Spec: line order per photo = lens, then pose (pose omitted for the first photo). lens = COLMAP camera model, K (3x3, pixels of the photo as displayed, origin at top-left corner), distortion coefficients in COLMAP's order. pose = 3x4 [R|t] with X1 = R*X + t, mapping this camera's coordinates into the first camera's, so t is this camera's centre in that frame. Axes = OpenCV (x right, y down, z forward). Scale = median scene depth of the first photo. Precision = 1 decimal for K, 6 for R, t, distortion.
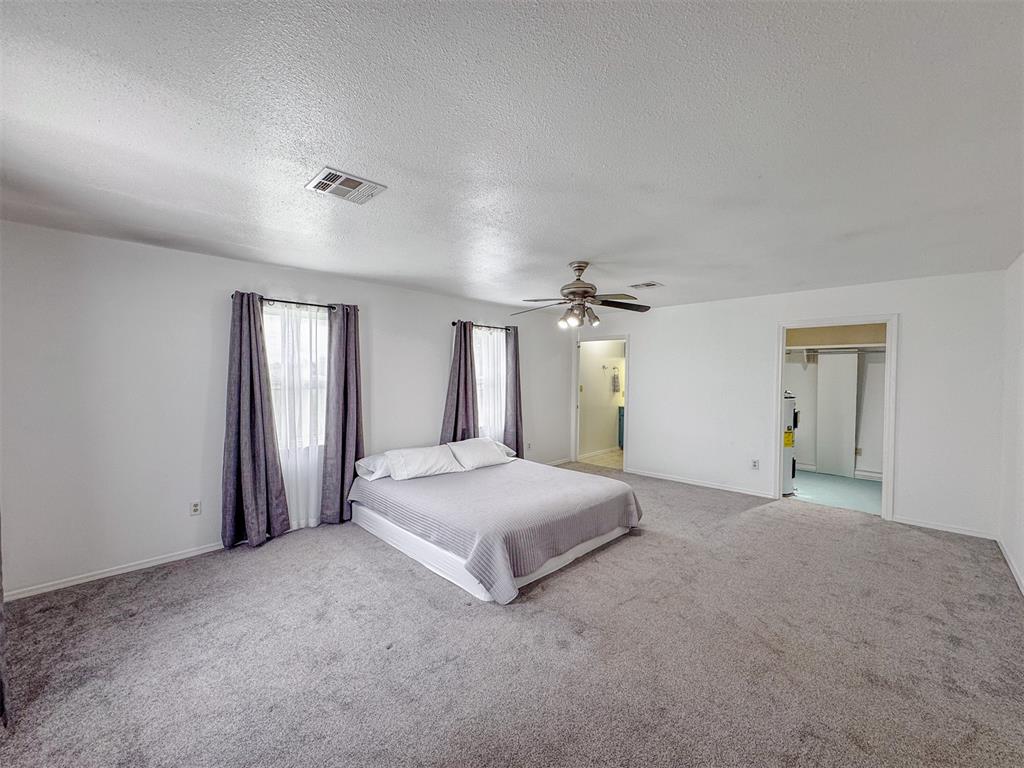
lens RADIAL K [[411.5, 0, 508.2], [0, 411.5, 385.2], [0, 0, 1]] dist [-0.001009, 0.000138]
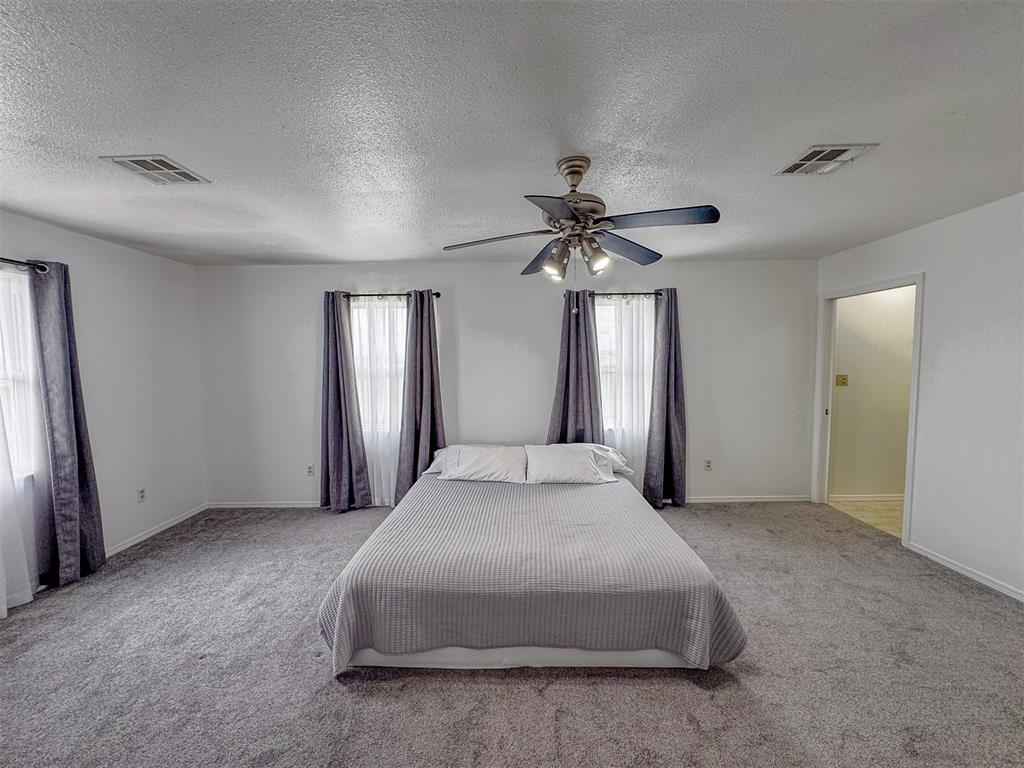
lens RADIAL K [[411.5, 0, 513.1], [0, 411.5, 382.8], [0, 0, 1]] dist [-0.001009, 0.000138]
pose [[0.701449, 0.028157, -0.712164, 0.512590], [-0.004692, 0.999380, 0.034892, -0.012529], [0.712705, -0.021133, 0.701146, 0.519570]]
